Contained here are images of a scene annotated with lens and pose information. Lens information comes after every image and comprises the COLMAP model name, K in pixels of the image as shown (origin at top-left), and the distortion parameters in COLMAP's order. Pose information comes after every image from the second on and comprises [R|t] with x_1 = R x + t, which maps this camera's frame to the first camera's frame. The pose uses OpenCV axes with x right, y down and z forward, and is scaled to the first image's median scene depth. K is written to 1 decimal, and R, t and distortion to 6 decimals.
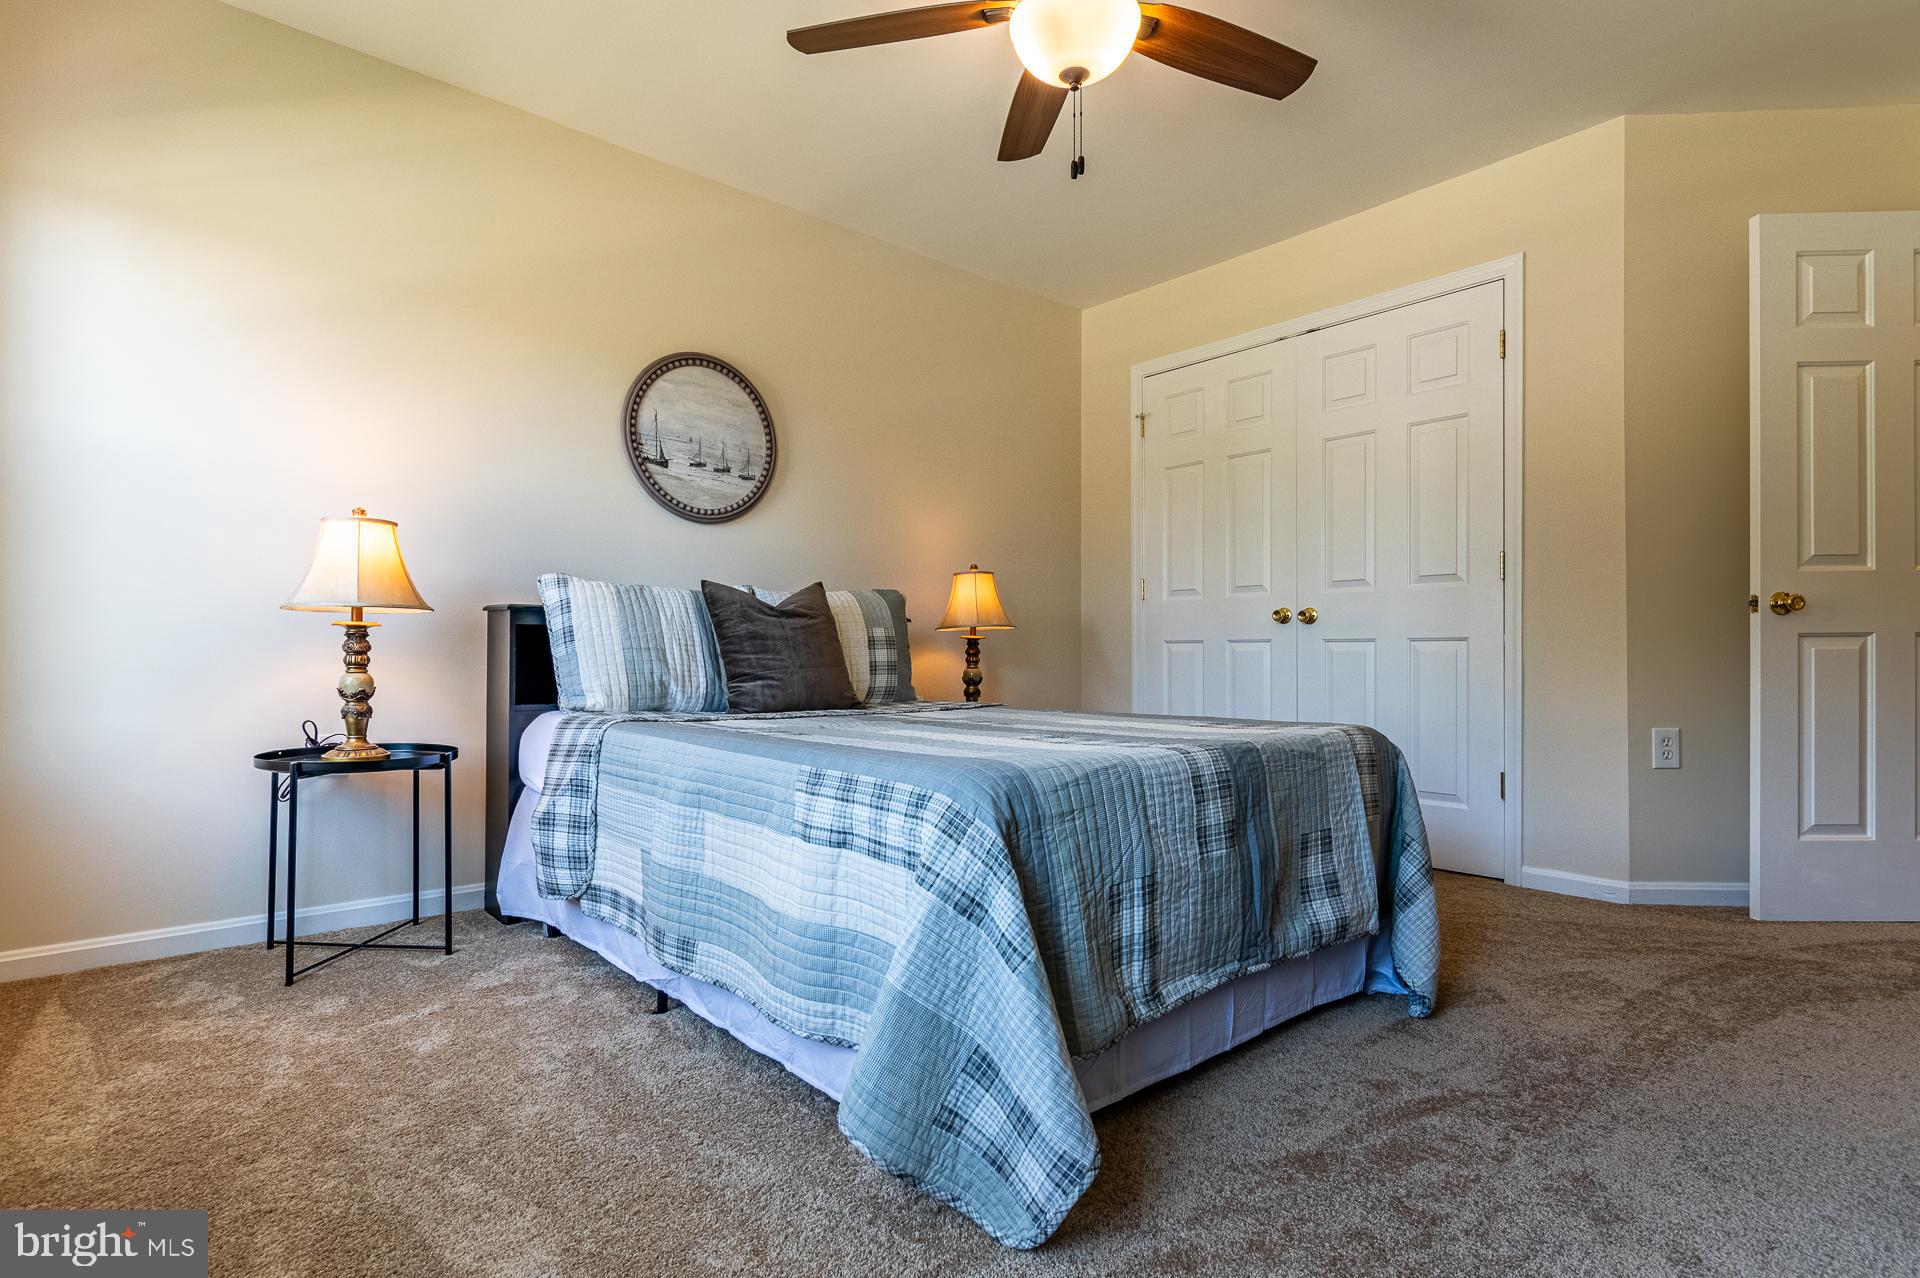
lens RADIAL K [[952.9, 0, 958.8], [0, 952.9, 658.7], [0, 0, 1]] dist [0.002516, 0.000218]
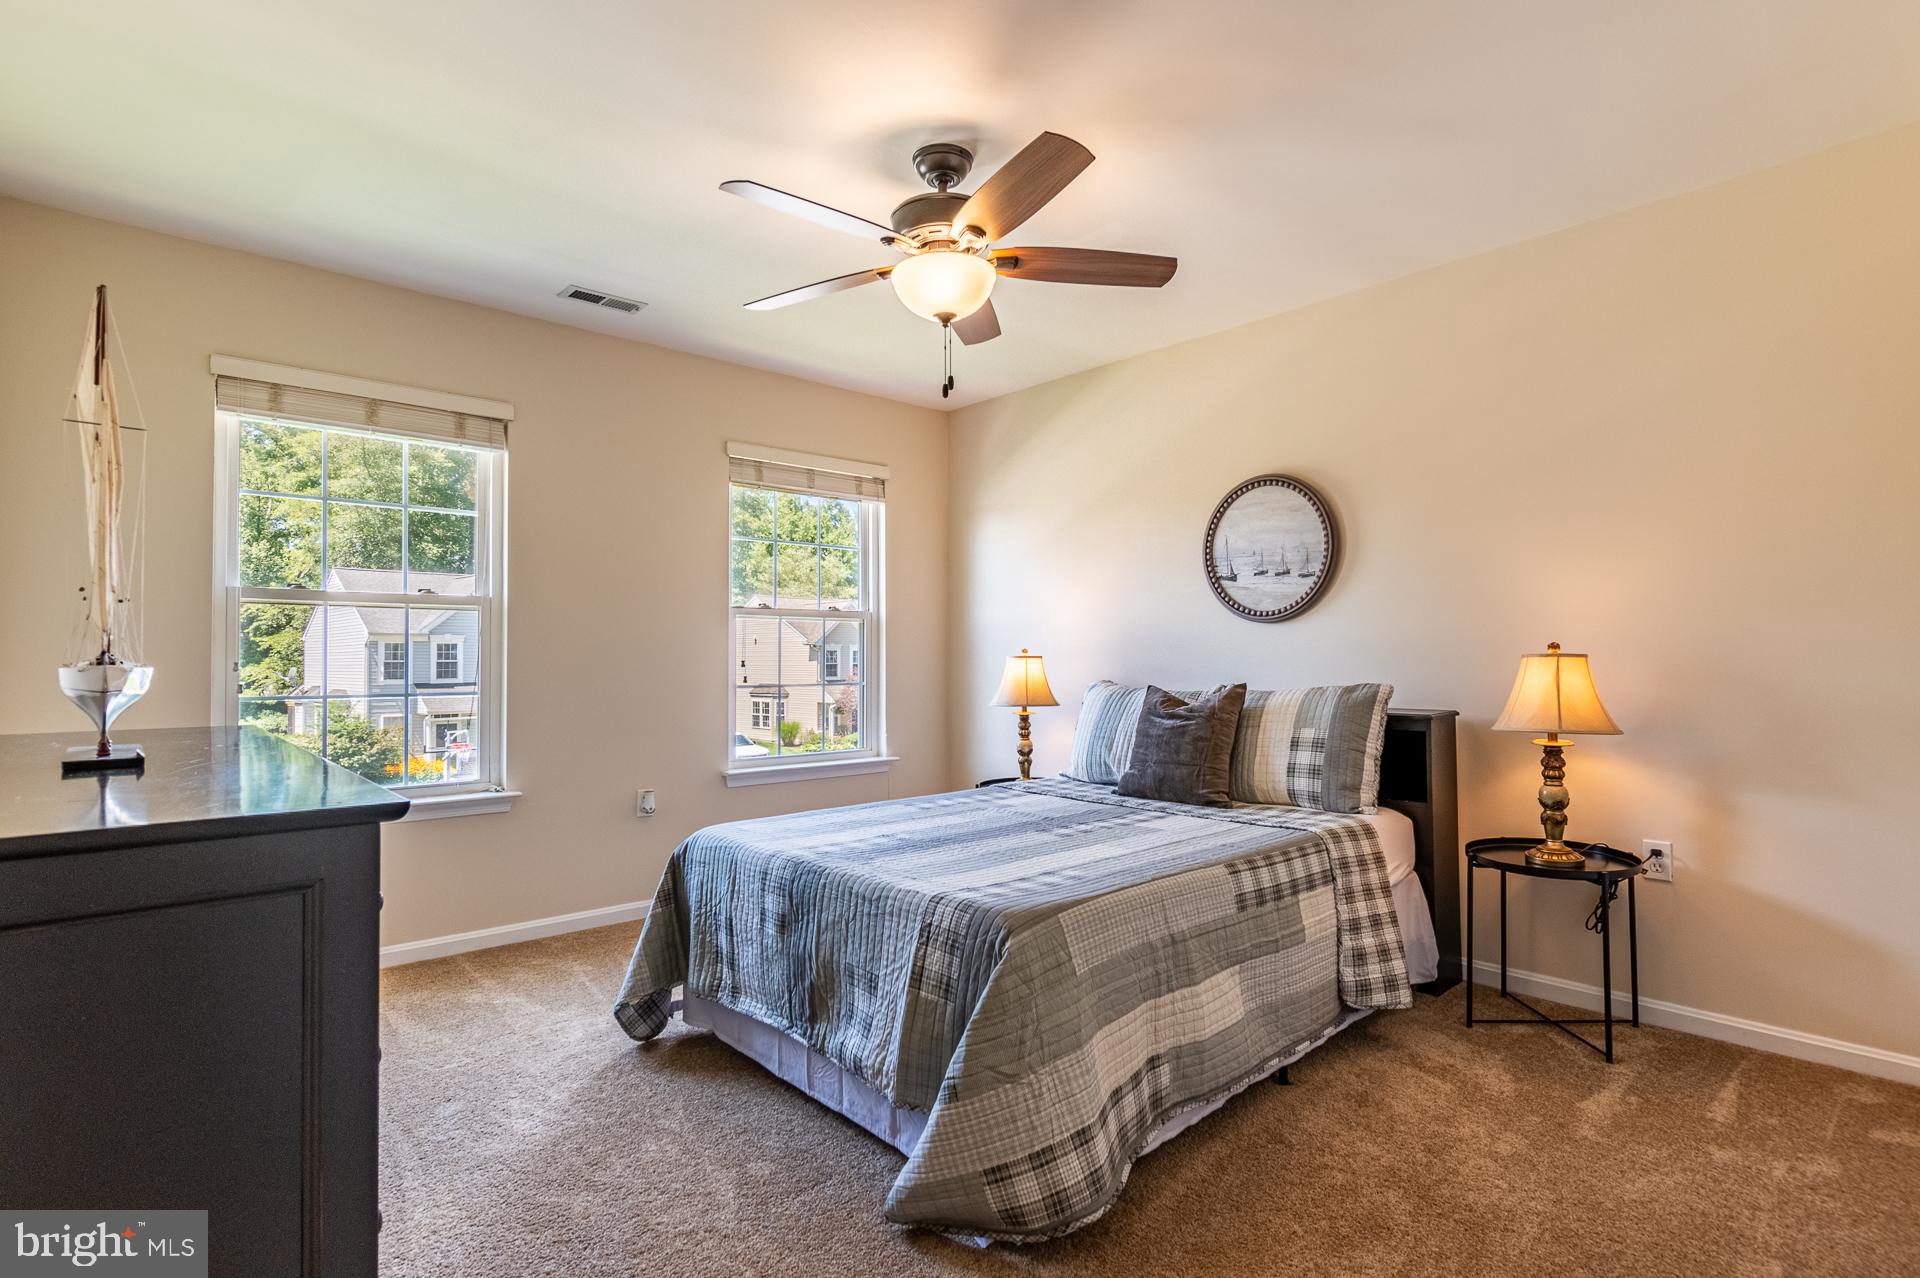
lens RADIAL K [[920.3, 0, 960.0], [0, 920.3, 639.0], [0, 0, 1]] dist [0.001456, 0.000091]
pose [[0.018699, -0.024191, -0.999532, 0.836241], [0.002289, 0.999706, -0.024153, -0.100717], [0.999823, -0.001836, 0.018749, 0.630987]]
